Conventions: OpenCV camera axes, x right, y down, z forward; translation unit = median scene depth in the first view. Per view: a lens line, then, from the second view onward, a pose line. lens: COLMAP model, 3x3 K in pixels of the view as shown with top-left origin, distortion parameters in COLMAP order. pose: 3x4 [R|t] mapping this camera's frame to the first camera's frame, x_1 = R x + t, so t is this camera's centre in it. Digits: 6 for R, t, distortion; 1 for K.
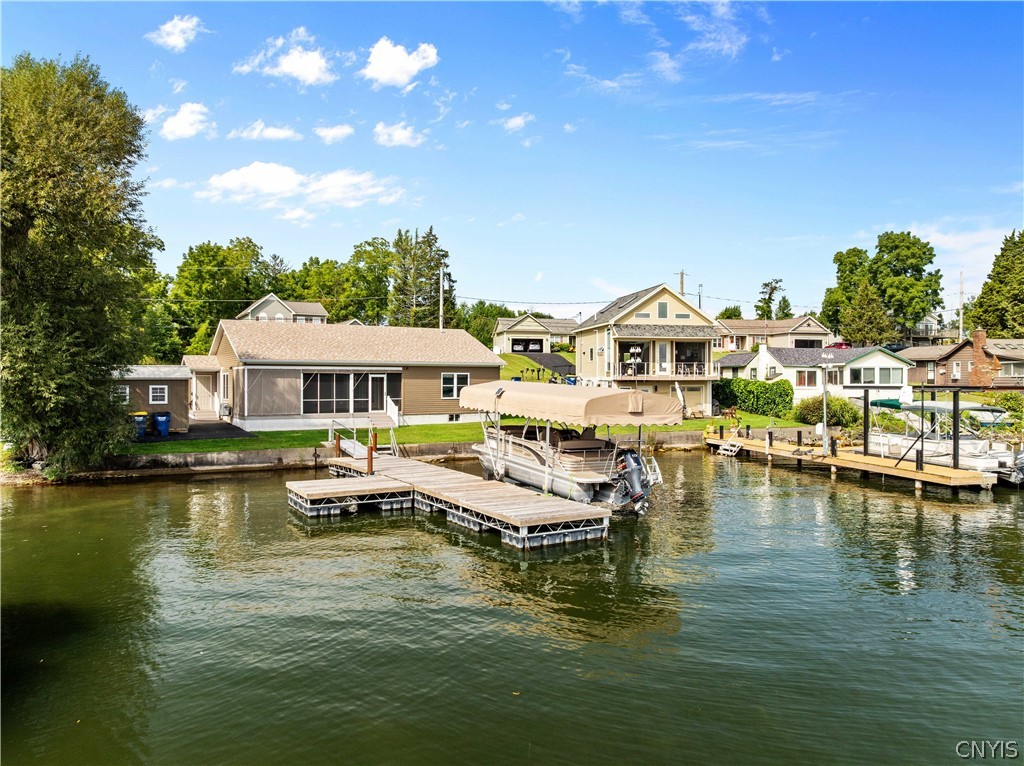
lens RADIAL K [[721.7, 0, 512.0], [0, 721.7, 383.0], [0, 0, 1]] dist [-0.036267, 0.002351]
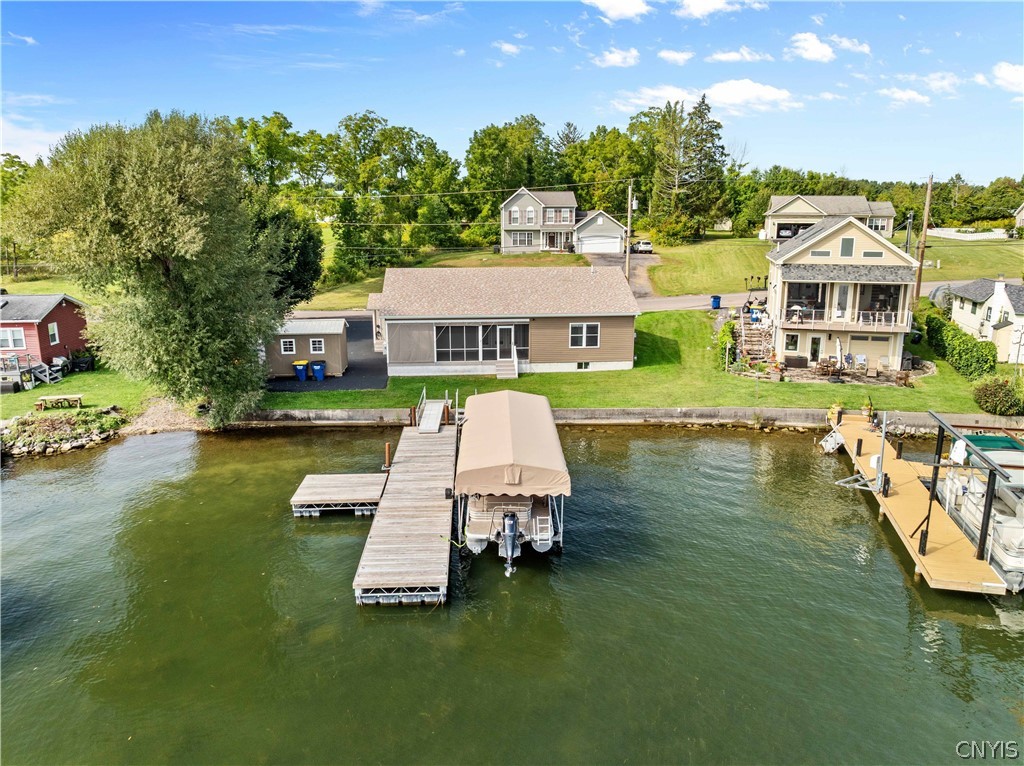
lens RADIAL K [[721.7, 0, 512.0], [0, 721.7, 383.0], [0, 0, 1]] dist [-0.036267, 0.002351]
pose [[0.894747, 0.094859, -0.436381, 0.299825], [0.001926, 0.976351, 0.216184, -0.160982], [0.446568, -0.194271, 0.873405, 0.048589]]
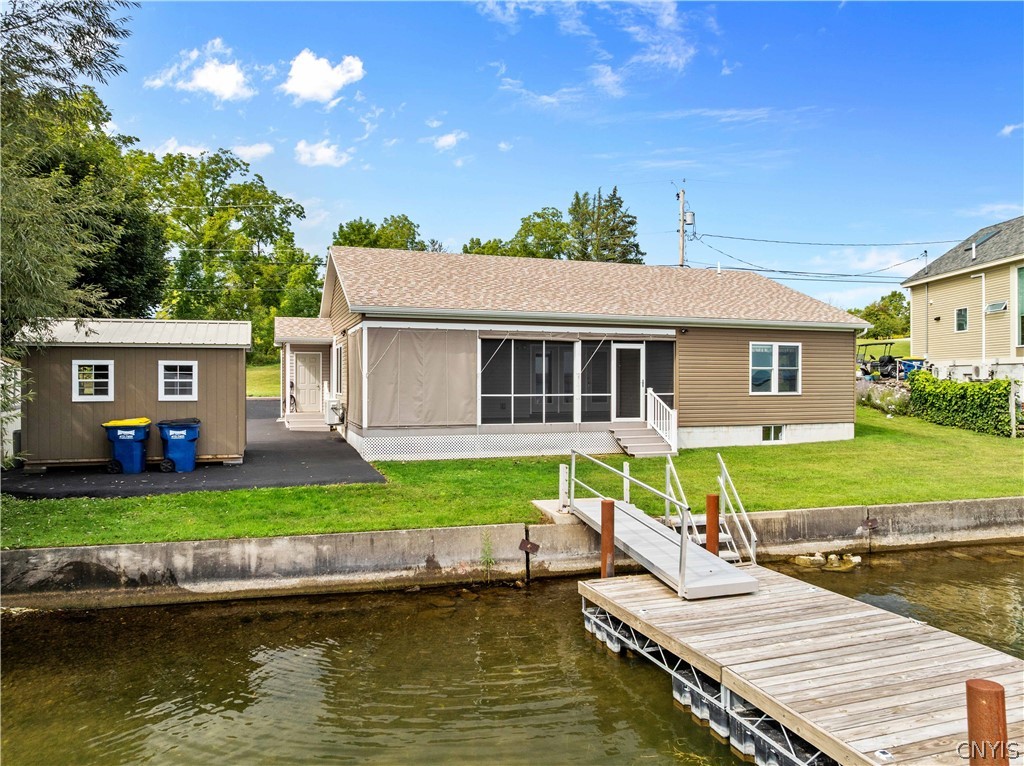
lens RADIAL K [[721.7, 0, 512.0], [0, 721.7, 383.0], [0, 0, 1]] dist [-0.036267, 0.002351]
pose [[0.977813, 0.001626, -0.209475, -0.161438], [-0.001506, 0.999999, 0.000733, 0.014402], [0.209476, -0.000402, 0.977814, 0.508973]]
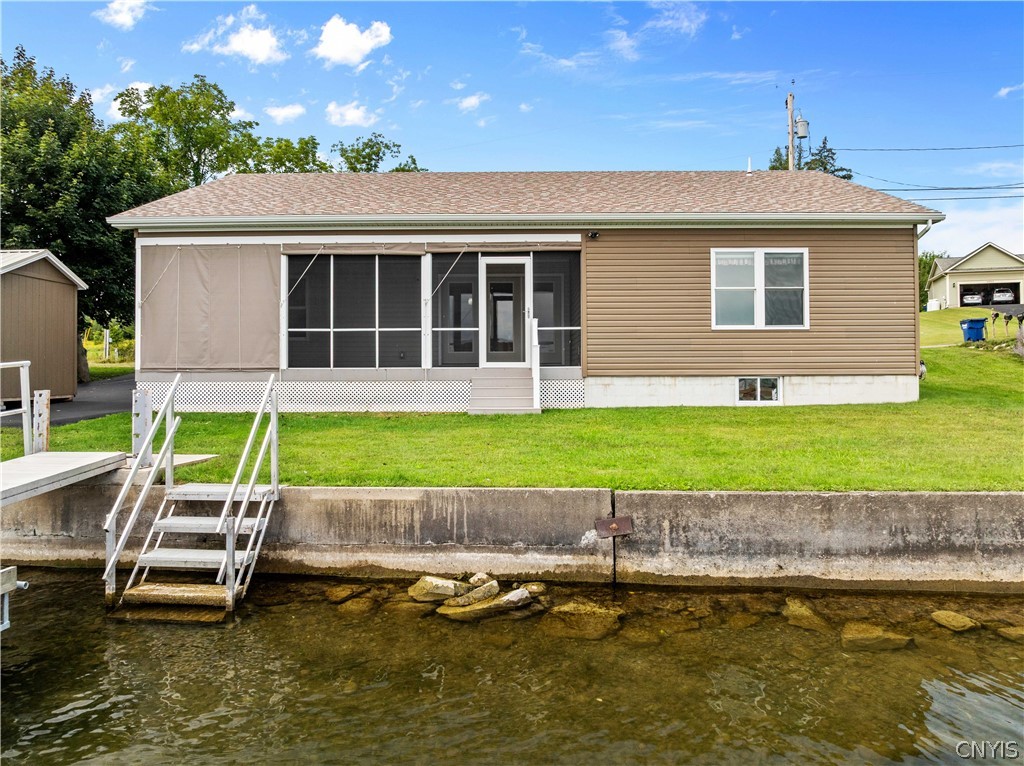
lens RADIAL K [[727.6, 0, 513.2], [0, 727.6, 368.6], [0, 0, 1]] dist [-0.035779, 0.000006]
pose [[0.848535, -0.007651, -0.529083, -0.002130], [0.002123, 0.999937, -0.011056, 0.044948], [0.529134, 0.008258, 0.848498, 0.711158]]
